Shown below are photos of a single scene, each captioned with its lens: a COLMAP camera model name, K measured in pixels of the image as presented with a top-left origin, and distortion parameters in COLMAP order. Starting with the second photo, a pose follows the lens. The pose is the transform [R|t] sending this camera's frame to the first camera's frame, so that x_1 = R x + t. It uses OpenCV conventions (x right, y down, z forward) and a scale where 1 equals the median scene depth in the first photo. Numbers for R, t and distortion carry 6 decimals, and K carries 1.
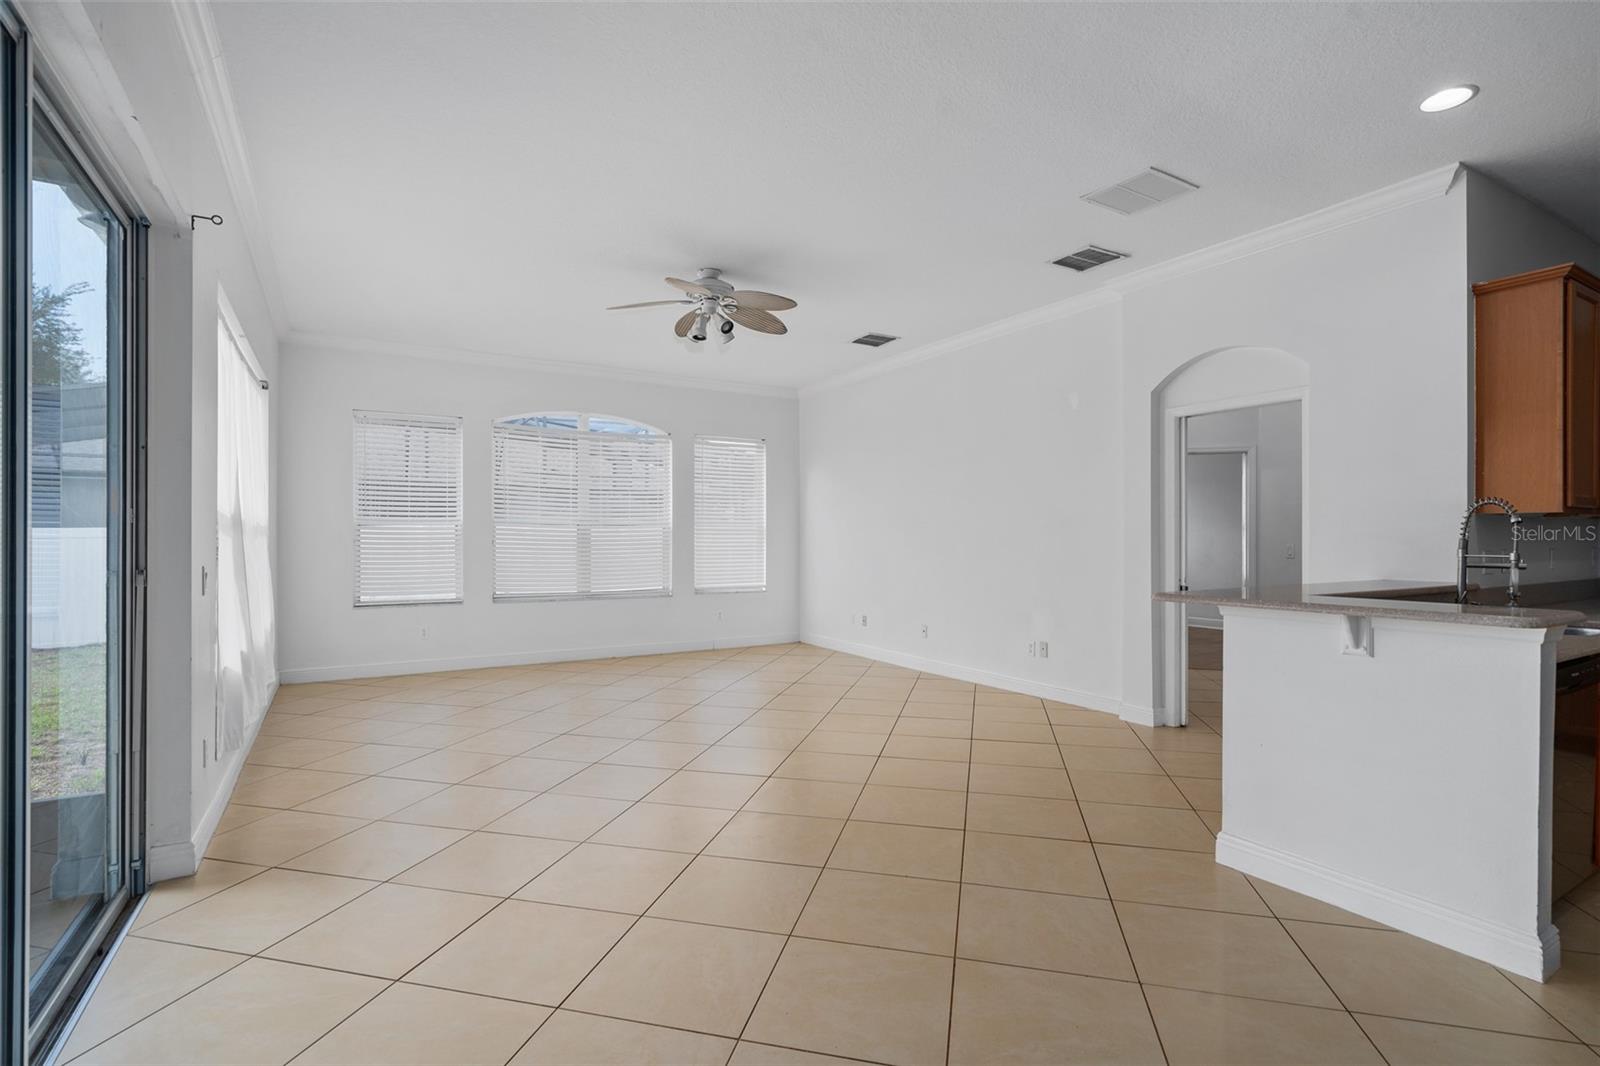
lens RADIAL K [[744.2, 0, 796.8], [0, 744.2, 540.0], [0, 0, 1]] dist [0.002046, -0.000371]
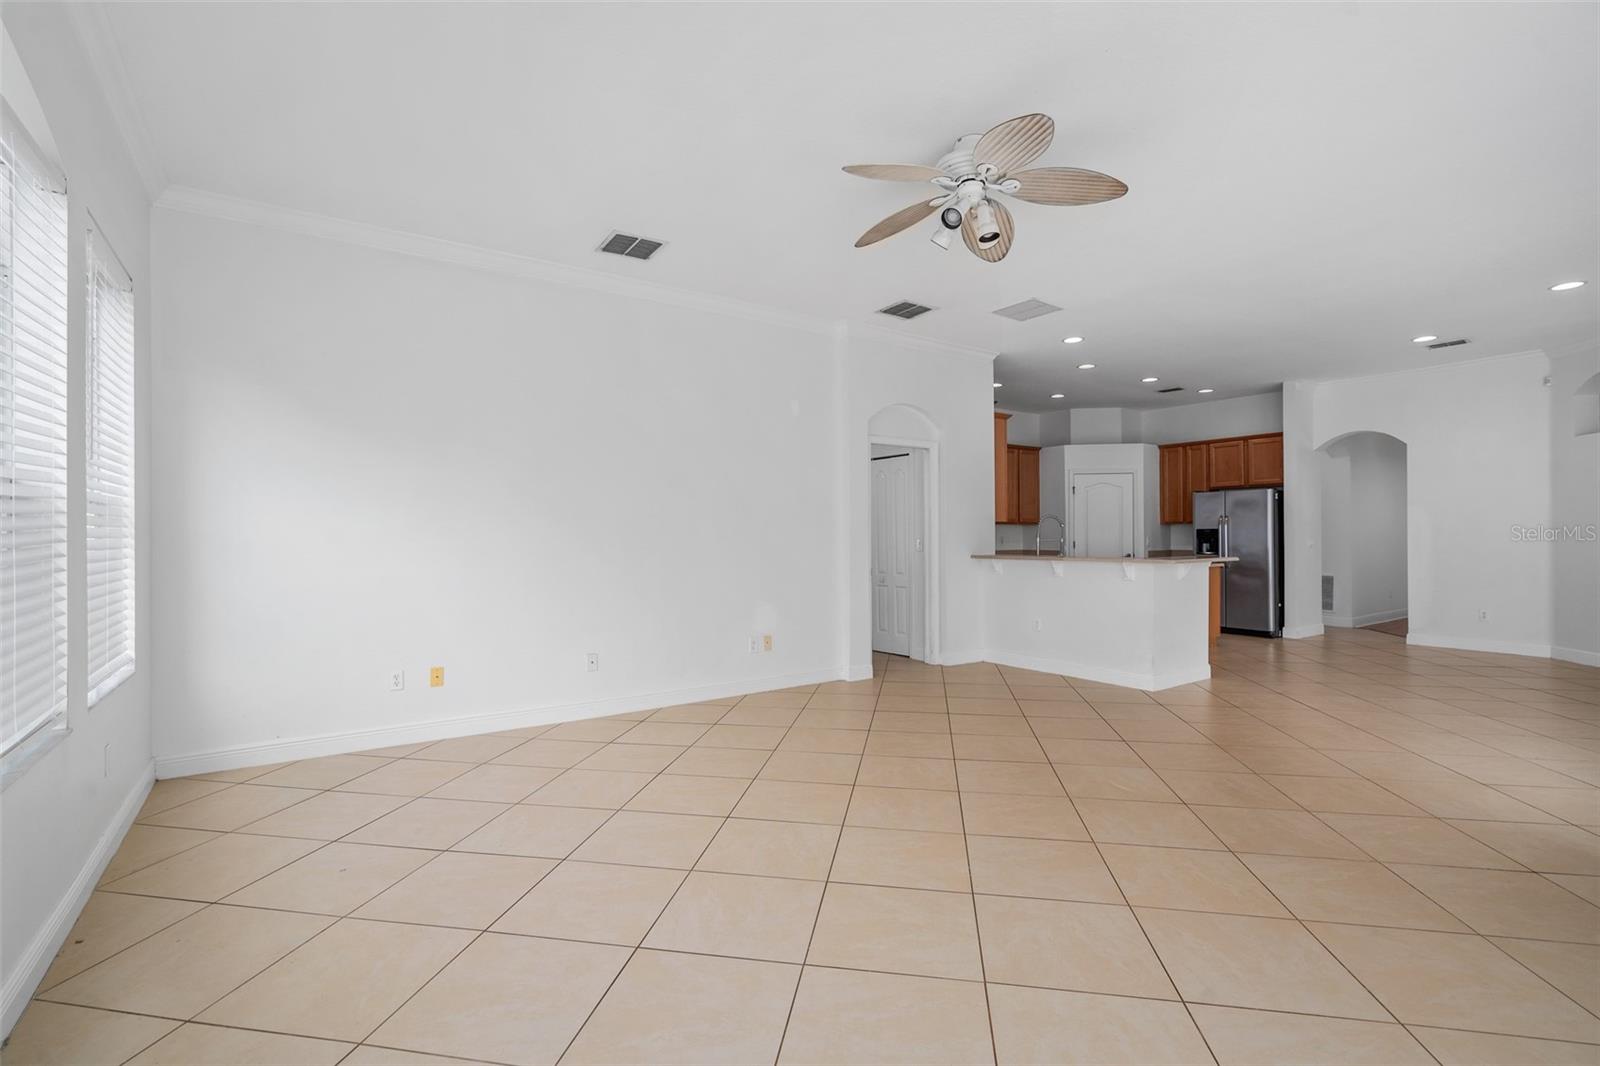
lens RADIAL K [[725.8, 0, 789.5], [0, 725.8, 532.8], [0, 0, 1]] dist [-0.001869, -0.000263]
pose [[-0.066452, 0.002101, 0.997787, -1.065392], [0.005584, 0.999983, -0.001734, -0.002067], [-0.997774, 0.005456, -0.066463, 1.688138]]
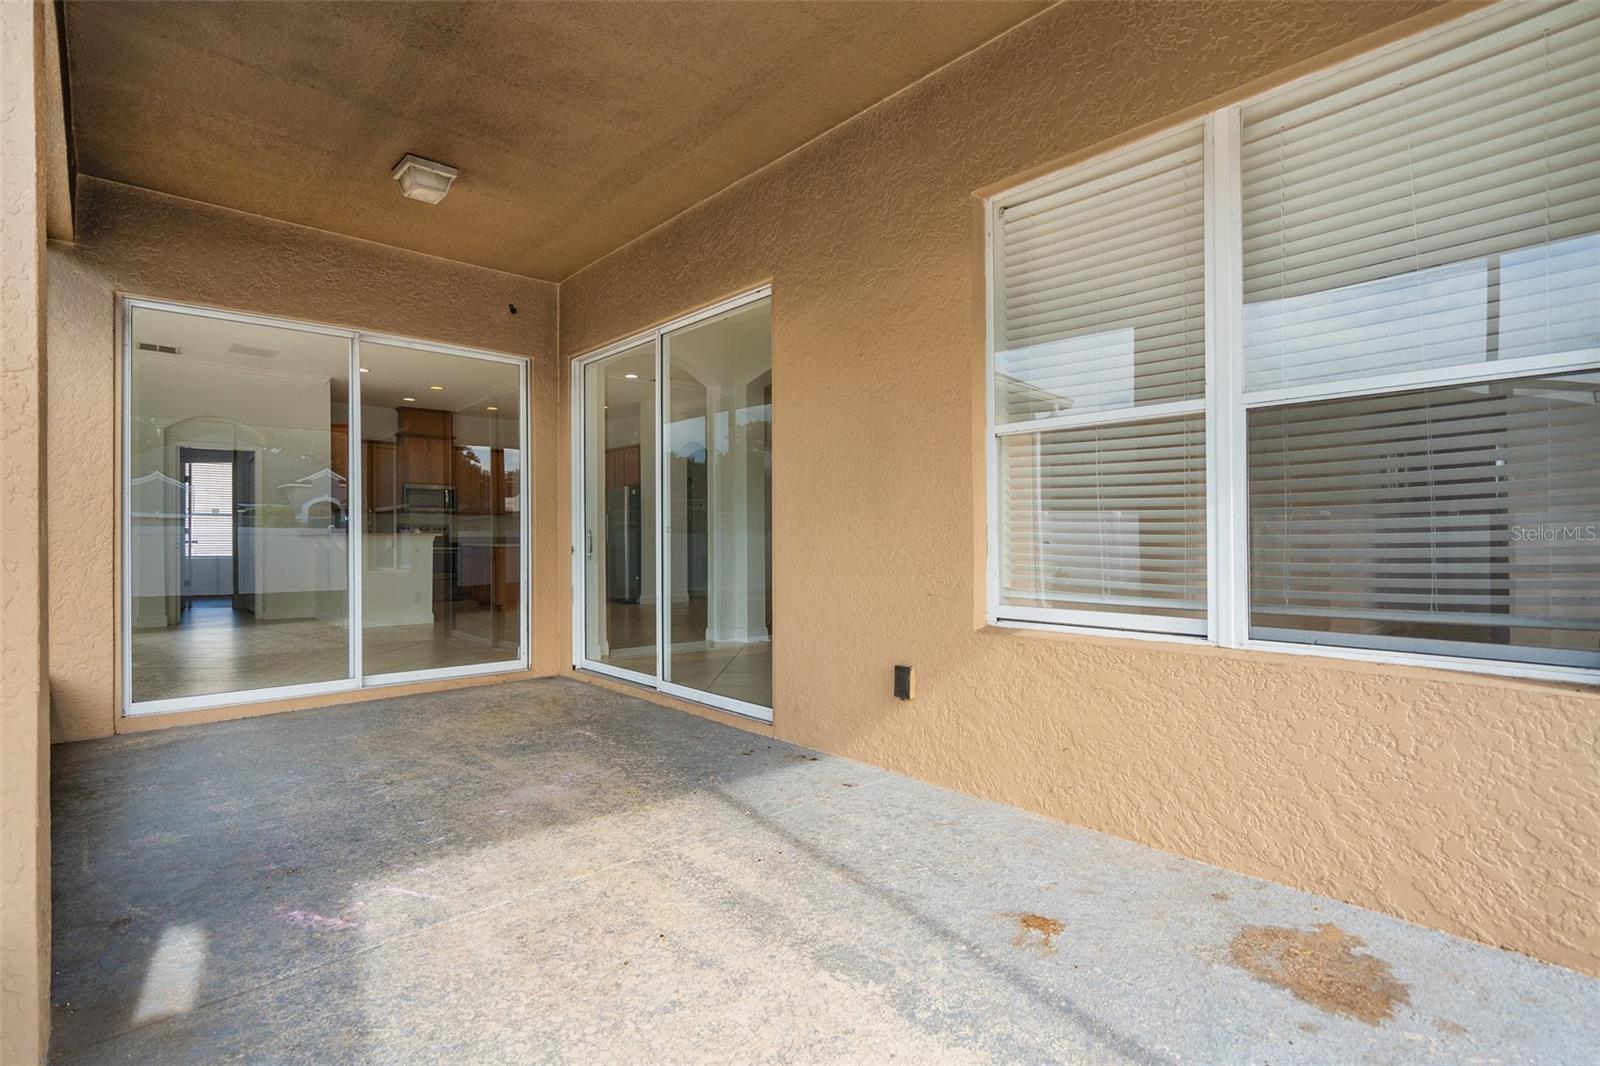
lens RADIAL K [[788.1, 0, 775.0], [0, 788.1, 537.0], [0, 0, 1]] dist [-0.000235, -0.000002]
pose [[-0.174634, -0.000067, 0.984633, -2.121754], [0.003873, 0.999992, 0.000755, 0.069714], [-0.984626, 0.003945, -0.174633, -0.056279]]
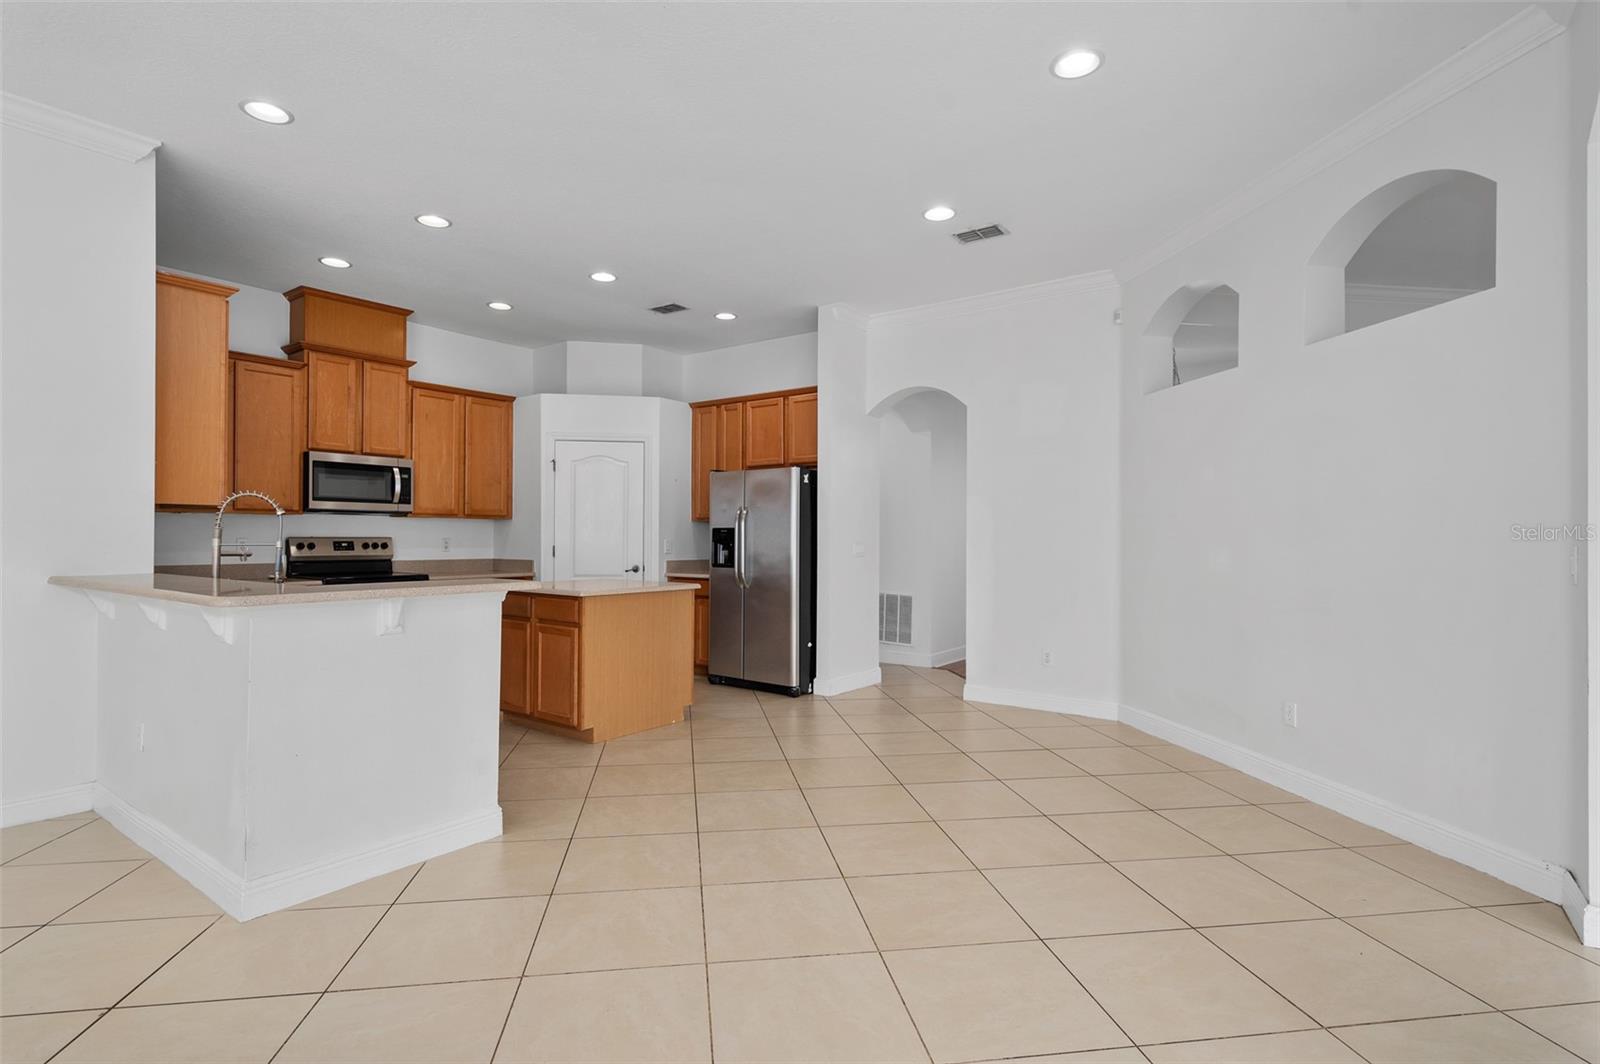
lens RADIAL K [[801.7, 0, 800.0], [0, 801.7, 532.0], [0, 0, 1]] dist [-0.001712, -0.000069]
pose [[-0.385396, 0.002414, 0.922748, -0.389279], [-0.003661, 0.999985, -0.004146, 0.003962], [-0.922744, -0.004976, -0.385382, 0.620126]]
